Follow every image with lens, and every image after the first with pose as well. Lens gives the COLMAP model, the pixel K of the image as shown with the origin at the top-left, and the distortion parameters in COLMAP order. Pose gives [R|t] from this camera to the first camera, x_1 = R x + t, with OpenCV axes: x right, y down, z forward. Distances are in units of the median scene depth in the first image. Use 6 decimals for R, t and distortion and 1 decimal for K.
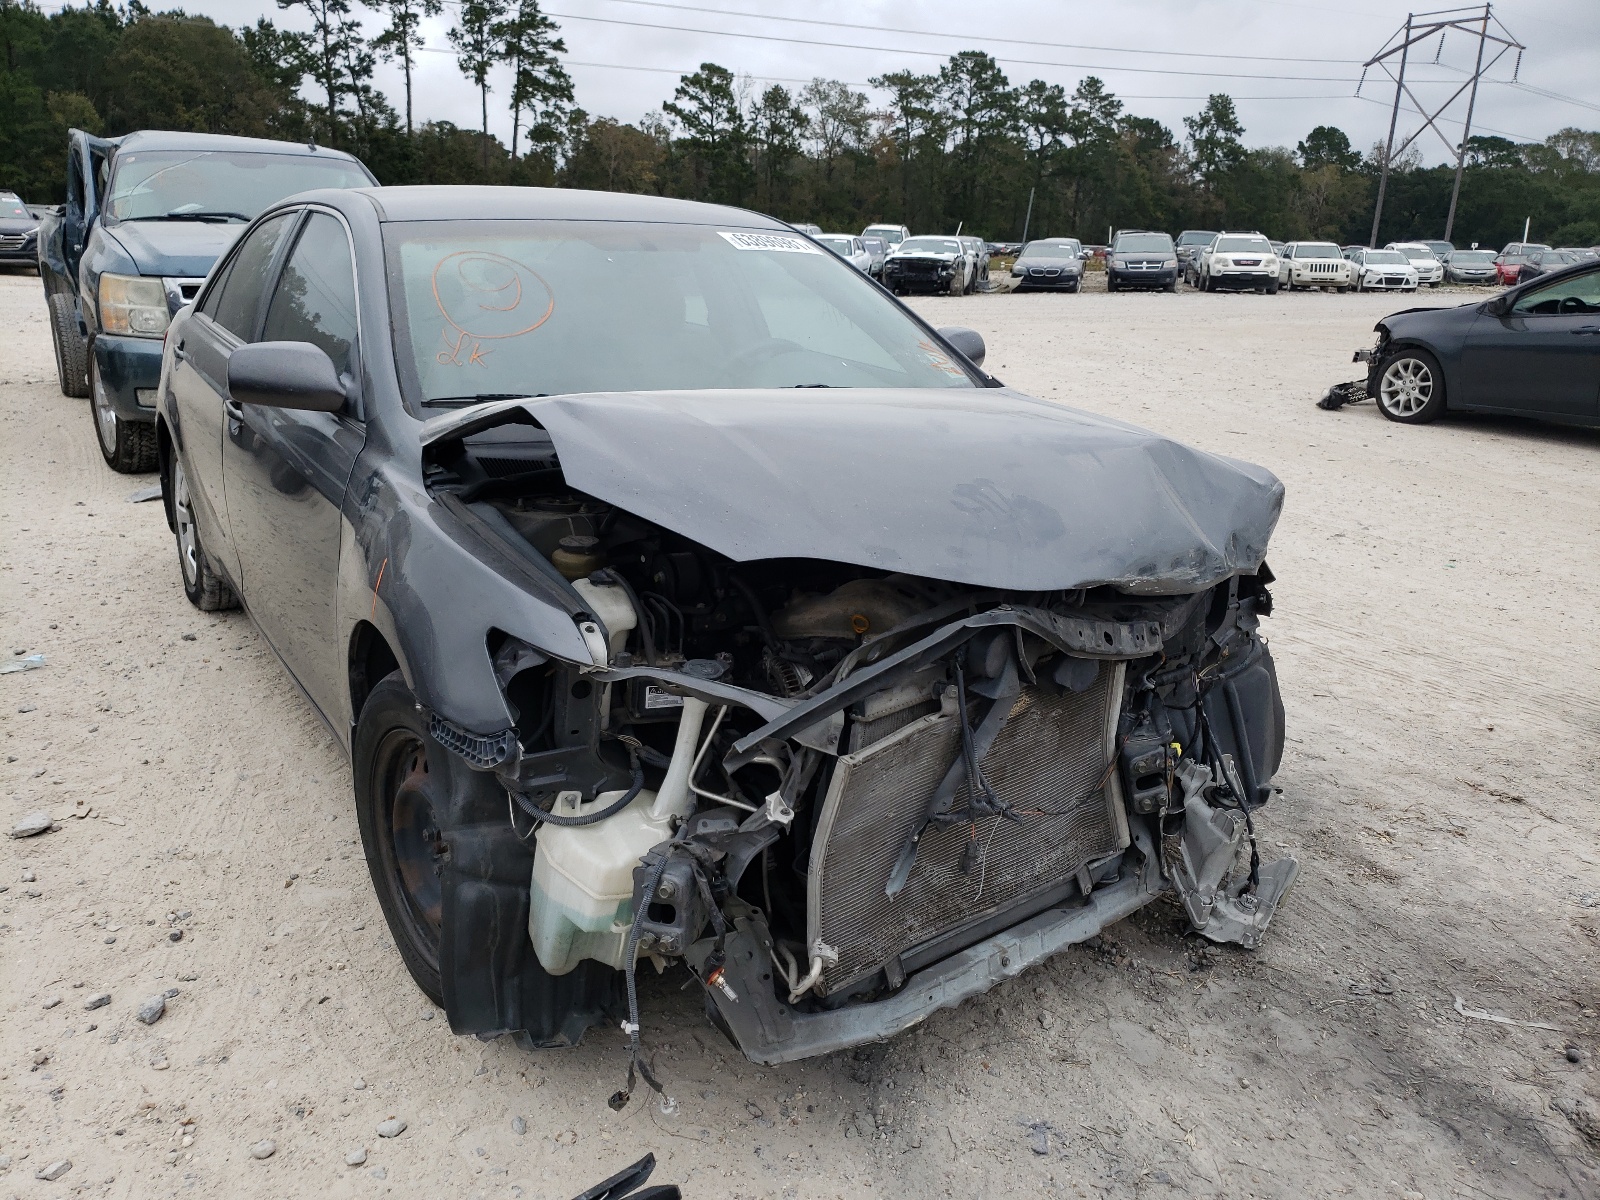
lens RADIAL K [[1205.5, 0, 800.0], [0, 1205.5, 600.0], [0, 0, 1]] dist [0.036026, 0.000406]
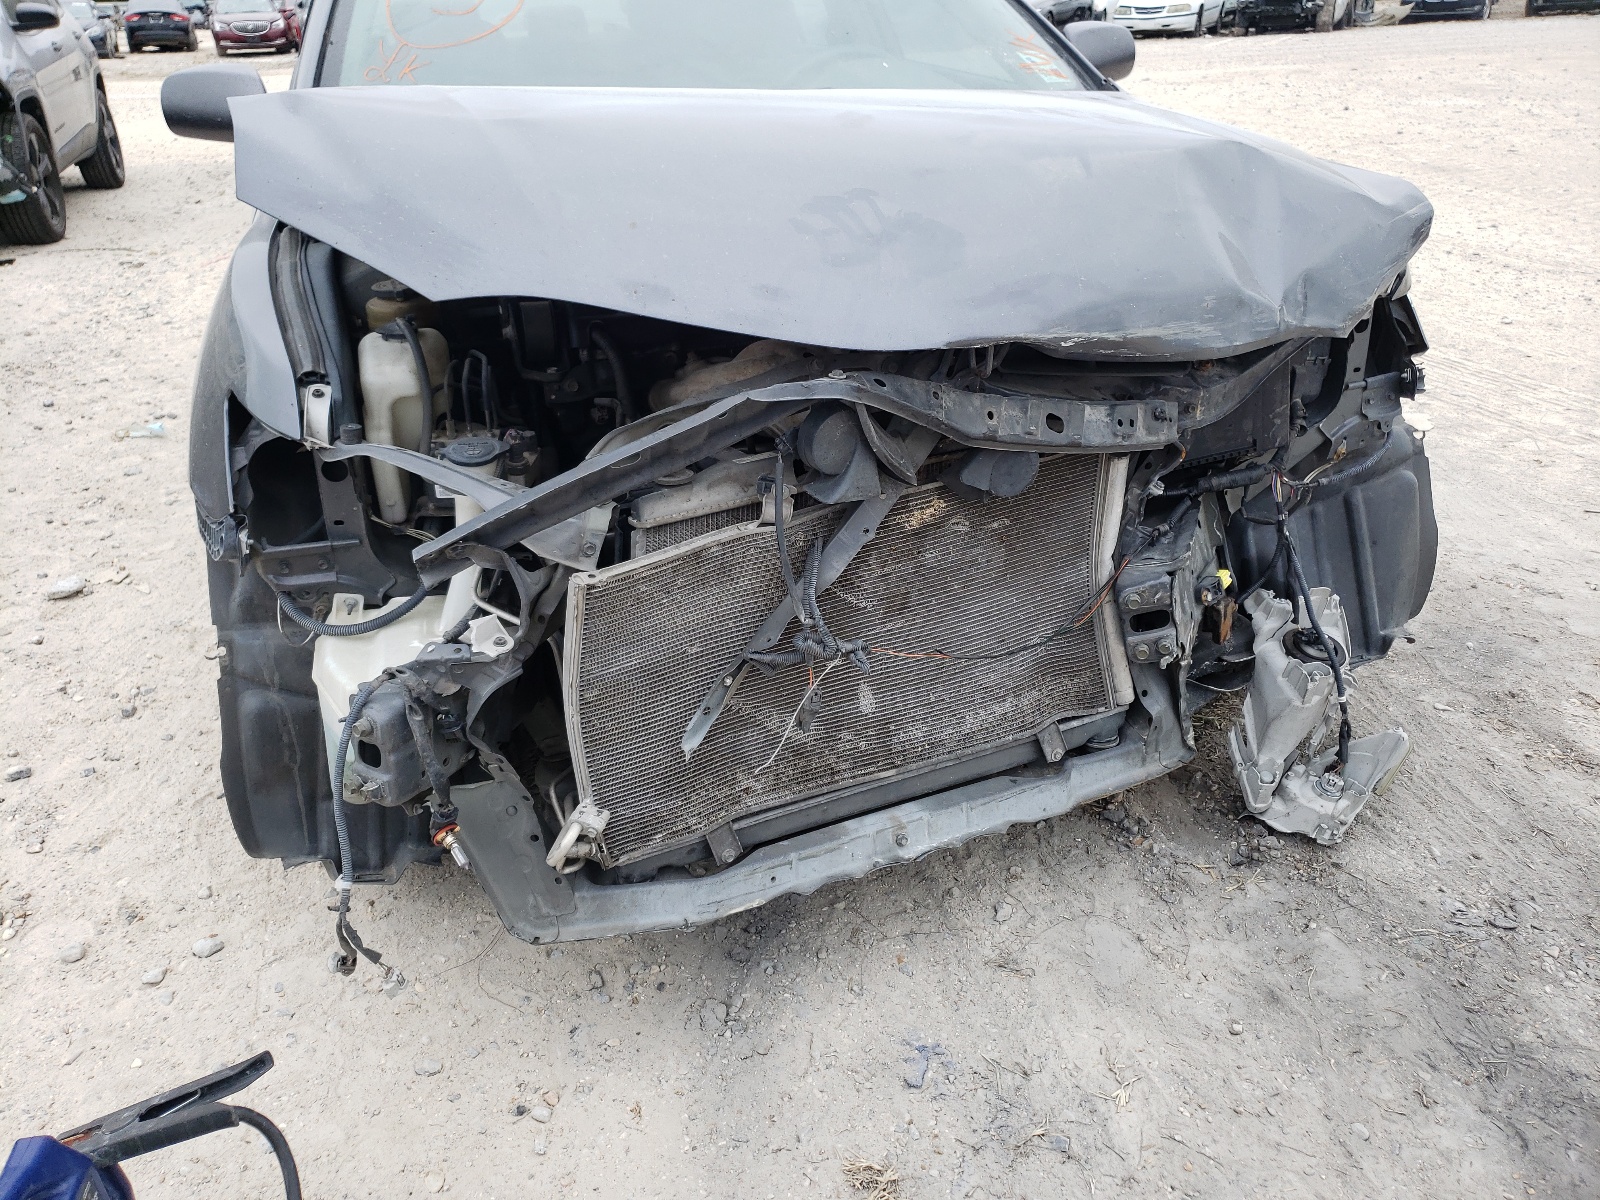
lens RADIAL K [[1227.9, 0, 800.7], [0, 1227.9, 554.2], [0, 0, 1]] dist [0.059898, -0.047074]
pose [[0.967098, 0.049031, -0.249635, 0.271438], [-0.014789, 0.990428, 0.137236, 0.010135], [0.253974, -0.129029, 0.958566, 0.233962]]
